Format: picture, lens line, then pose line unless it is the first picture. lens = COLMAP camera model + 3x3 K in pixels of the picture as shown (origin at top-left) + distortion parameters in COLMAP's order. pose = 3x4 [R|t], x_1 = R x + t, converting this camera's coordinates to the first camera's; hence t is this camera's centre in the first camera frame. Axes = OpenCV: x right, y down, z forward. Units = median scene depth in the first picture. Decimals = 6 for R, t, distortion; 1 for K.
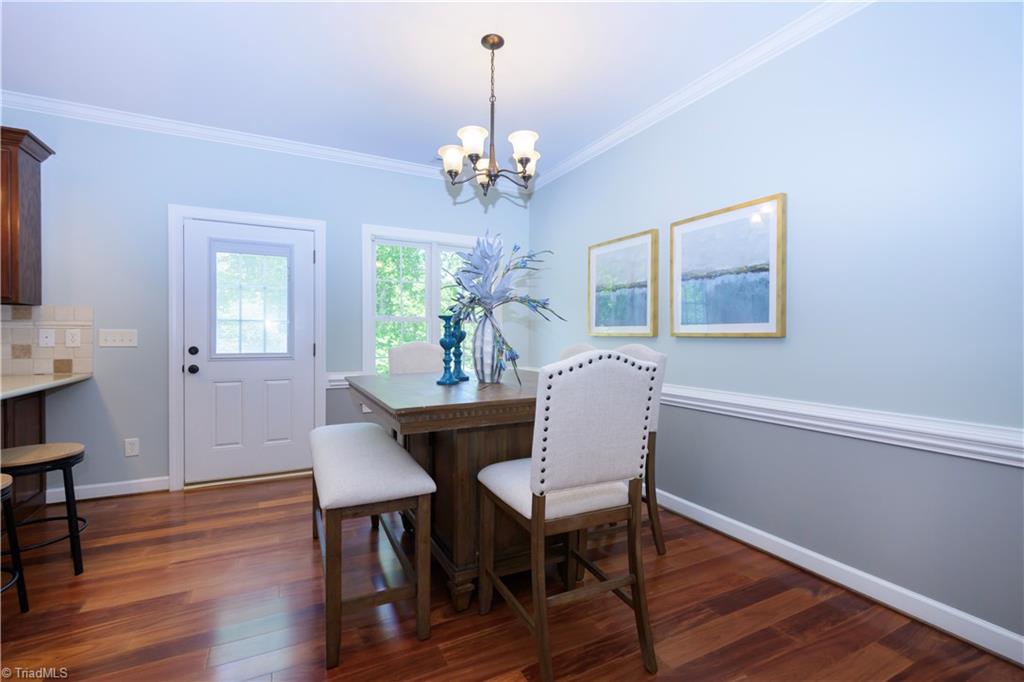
lens RADIAL K [[461.1, 0, 514.8], [0, 461.1, 341.9], [0, 0, 1]] dist [0.005344, -0.004412]
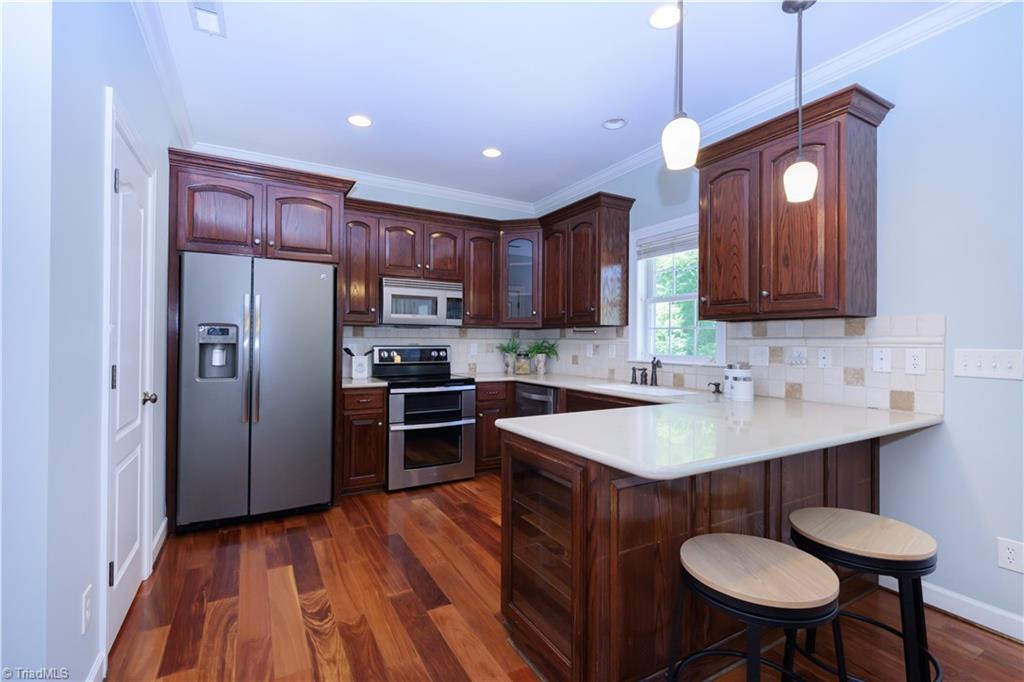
lens RADIAL K [[461.1, 0, 517.4], [0, 461.1, 339.8], [0, 0, 1]] dist [0.005344, -0.004412]
pose [[0.048229, -0.009648, -0.998790, -0.301543], [-0.021371, 0.999714, -0.010689, -0.020738], [0.998608, 0.021861, 0.048009, 0.378665]]
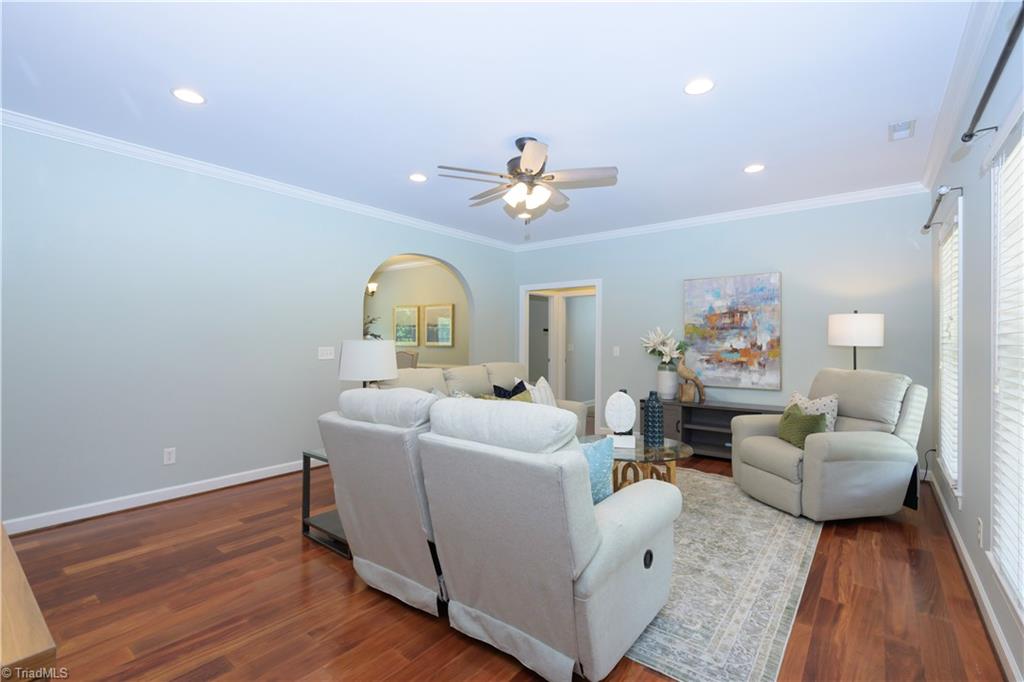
lens RADIAL K [[461.1, 0, 519.8], [0, 461.1, 342.2], [0, 0, 1]] dist [0.005344, -0.004412]
pose [[0.904760, -0.000240, 0.425921, -0.317577], [0.008283, 0.999821, -0.017031, 0.016611], [-0.425840, 0.018937, 0.904600, -1.759570]]
